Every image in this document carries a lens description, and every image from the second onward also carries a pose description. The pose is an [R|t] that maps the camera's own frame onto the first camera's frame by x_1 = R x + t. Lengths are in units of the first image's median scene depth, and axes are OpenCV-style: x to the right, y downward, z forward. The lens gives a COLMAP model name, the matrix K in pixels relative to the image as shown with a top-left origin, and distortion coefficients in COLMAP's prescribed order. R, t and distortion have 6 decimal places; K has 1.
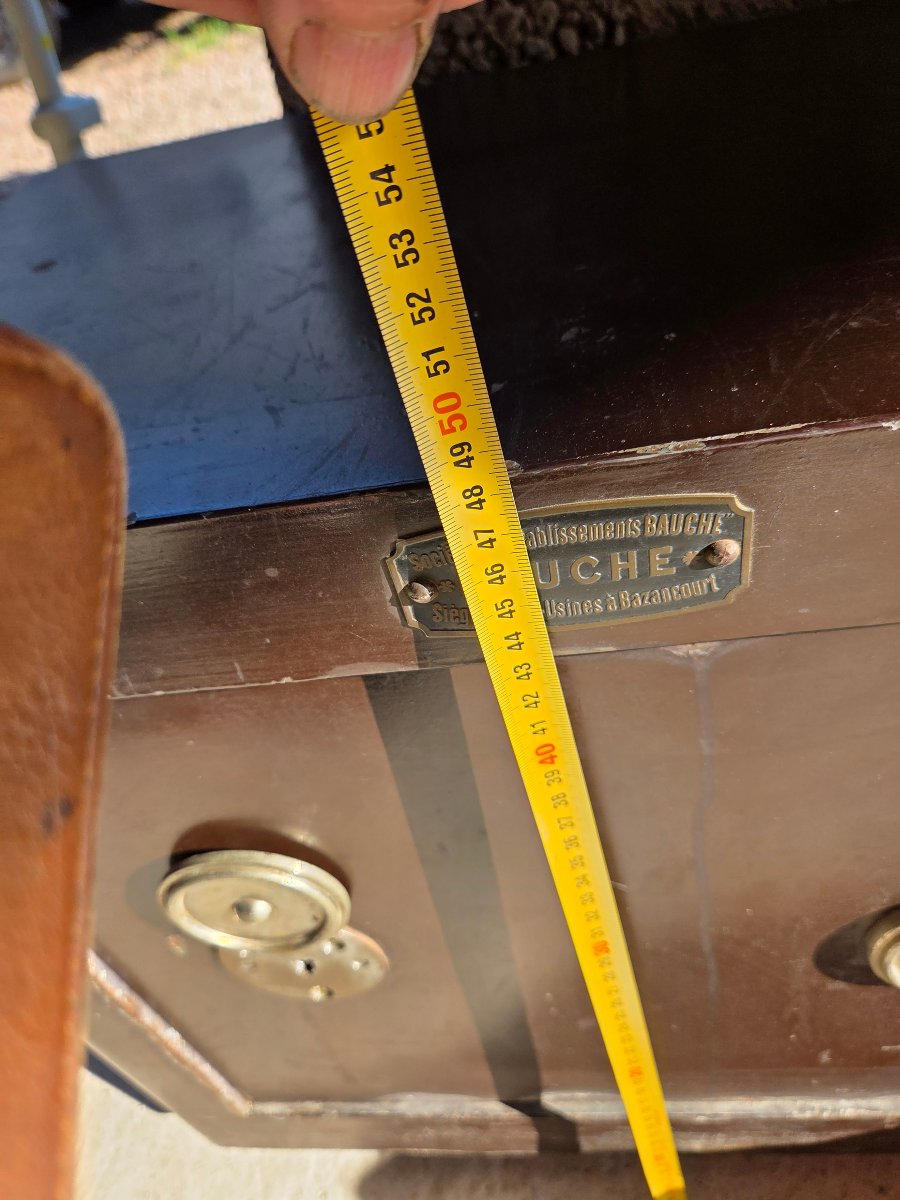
lens RADIAL K [[825.5, 0, 441.0], [0, 825.5, 612.8], [0, 0, 1]] dist [0.009108, -0.029971]
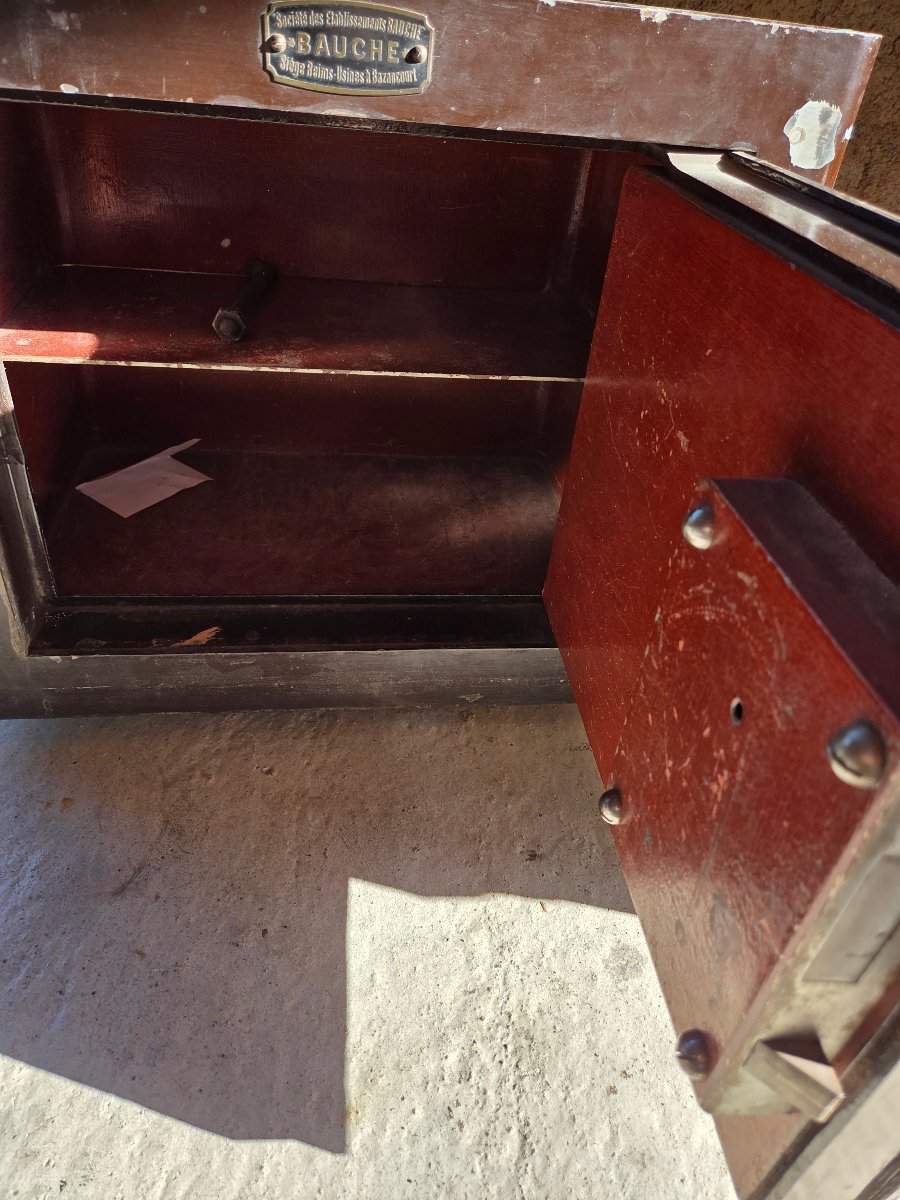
lens RADIAL K [[802.8, 0, 440.5], [0, 802.8, 607.1], [0, 0, 1]] dist [0.065016, -0.065354]
pose [[0.938856, 0.115601, 0.324323, -0.108748], [-0.083250, 0.990220, -0.111958, 1.212698], [-0.334093, 0.078113, 0.939298, -0.715249]]
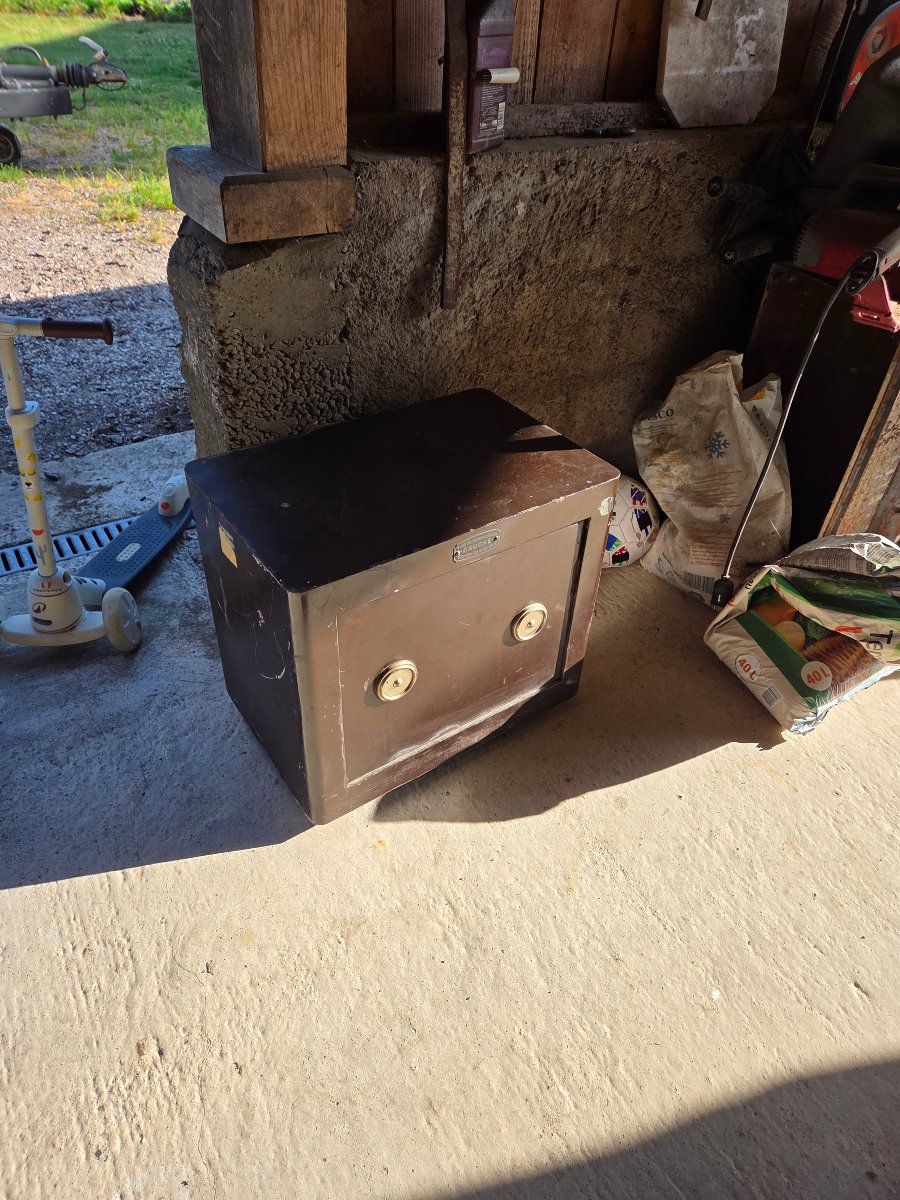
lens RADIAL K [[802.8, 0, 440.5], [0, 802.8, 607.1], [0, 0, 1]] dist [0.065016, -0.065354]
pose [[0.762354, -0.203872, 0.614210, -2.933796], [0.269621, 0.962849, -0.015057, 0.312917], [-0.588321, 0.177082, 0.788999, -2.670523]]
